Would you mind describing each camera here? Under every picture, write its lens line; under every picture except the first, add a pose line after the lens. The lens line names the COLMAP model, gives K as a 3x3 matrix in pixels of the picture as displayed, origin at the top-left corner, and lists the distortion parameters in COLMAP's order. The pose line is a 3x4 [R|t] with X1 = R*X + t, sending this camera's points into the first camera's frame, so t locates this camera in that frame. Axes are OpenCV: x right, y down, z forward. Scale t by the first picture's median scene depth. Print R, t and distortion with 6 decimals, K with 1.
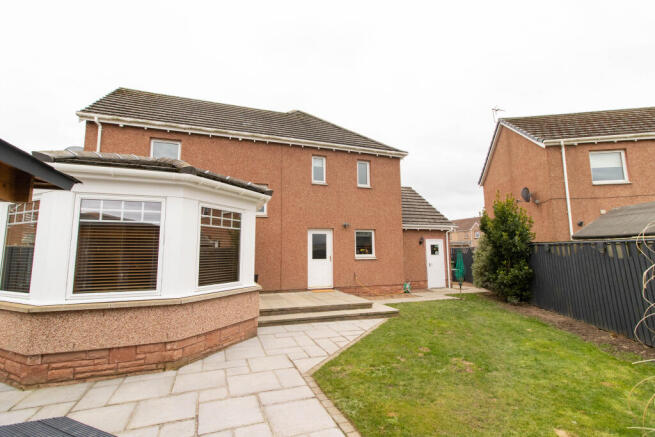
lens RADIAL K [[305.7, 0, 321.8], [0, 305.7, 214.0], [0, 0, 1]] dist [0.004059, 0.000355]
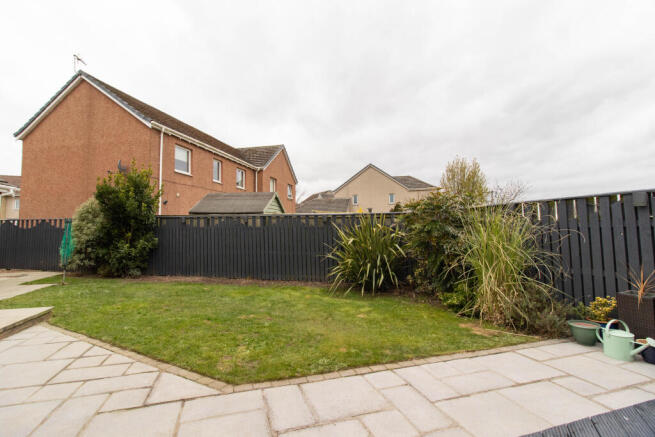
lens RADIAL K [[305.7, 0, 322.7], [0, 305.7, 215.8], [0, 0, 1]] dist [0.004059, 0.000355]
pose [[0.048617, 0.054969, 0.997304, -0.323684], [-0.119333, 0.991652, -0.048841, 0.075155], [-0.991663, -0.116636, 0.054770, 0.366337]]
